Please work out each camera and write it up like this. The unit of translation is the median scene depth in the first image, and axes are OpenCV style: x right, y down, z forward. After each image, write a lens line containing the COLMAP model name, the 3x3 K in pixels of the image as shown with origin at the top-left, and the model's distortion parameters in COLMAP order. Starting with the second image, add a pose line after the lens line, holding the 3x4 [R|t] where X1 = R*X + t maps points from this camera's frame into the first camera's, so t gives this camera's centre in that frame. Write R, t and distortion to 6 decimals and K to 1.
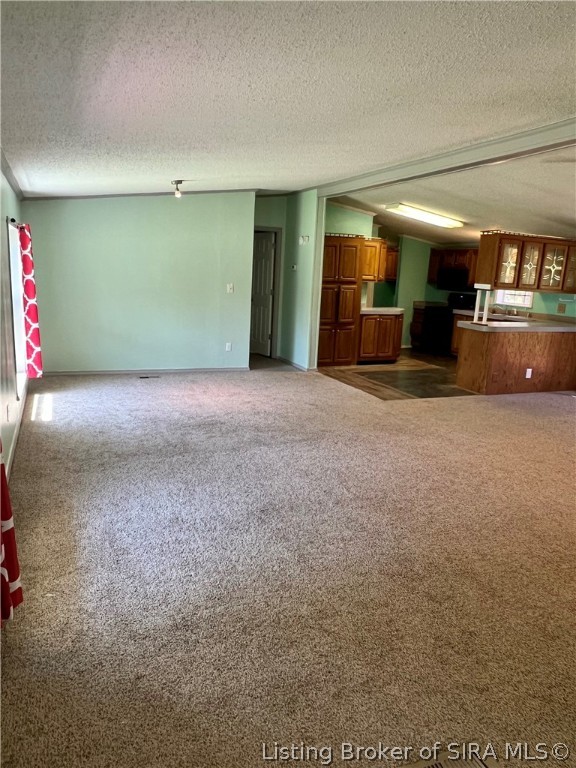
lens RADIAL K [[546.0, 0, 288.0], [0, 546.0, 384.0], [0, 0, 1]] dist [-0.005320, -0.000822]
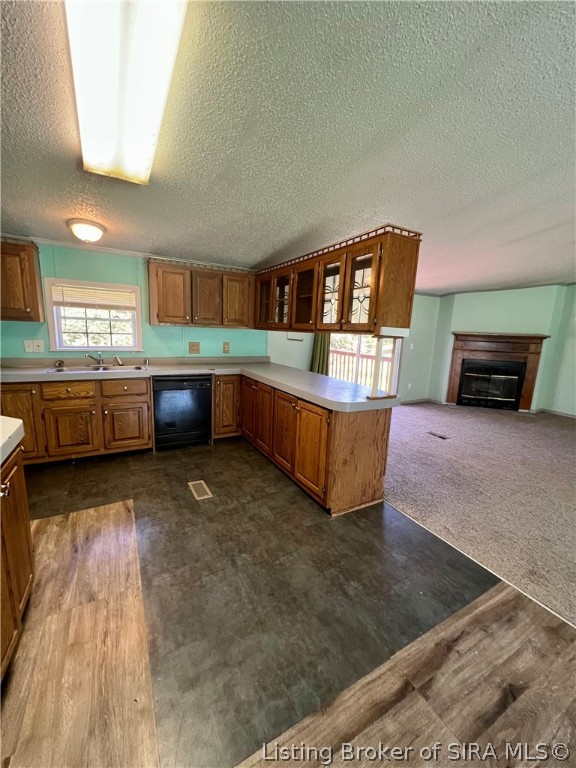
lens RADIAL K [[305.2, 0, 288.0], [0, 305.2, 384.0], [0, 0, 1]] dist [-0.001662, 0.000064]
pose [[-0.111580, -0.228841, 0.967048, 0.042404], [0.156545, 0.956927, 0.244509, -0.171043], [-0.981348, 0.178668, -0.070950, 0.882019]]
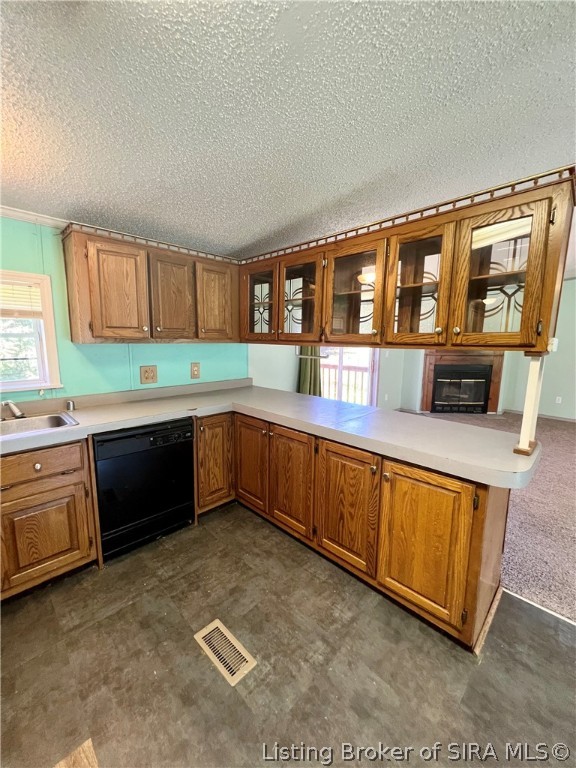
lens RADIAL K [[305.2, 0, 288.0], [0, 305.2, 384.0], [0, 0, 1]] dist [-0.001662, 0.000064]
pose [[-0.379171, -0.191080, 0.905383, 0.183769], [0.158091, 0.950684, 0.266848, -0.181385], [-0.911722, 0.244314, -0.330264, 0.950597]]
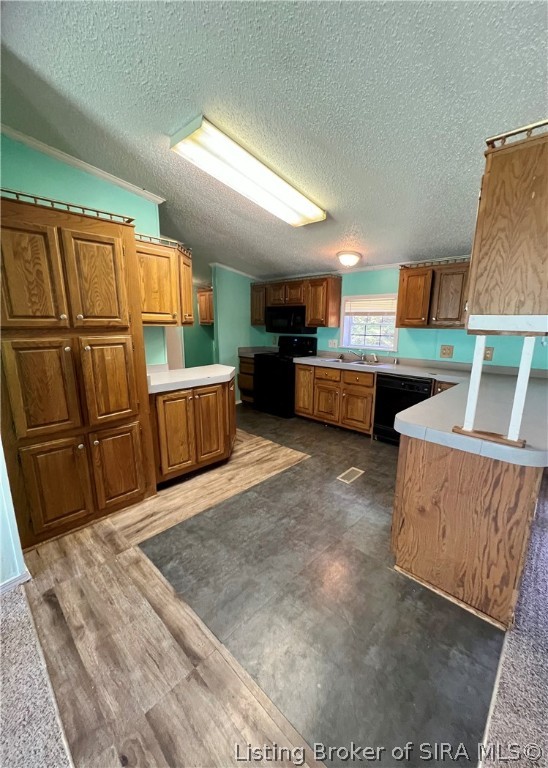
lens RADIAL K [[304.3, 0, 289.4], [0, 304.3, 384.8], [0, 0, 1]] dist [-0.000022, 0.000154]
pose [[0.904491, -0.118276, 0.409765, 0.132587], [0.117156, 0.992720, 0.027938, -0.126875], [-0.410086, 0.022737, 0.911763, 0.694583]]
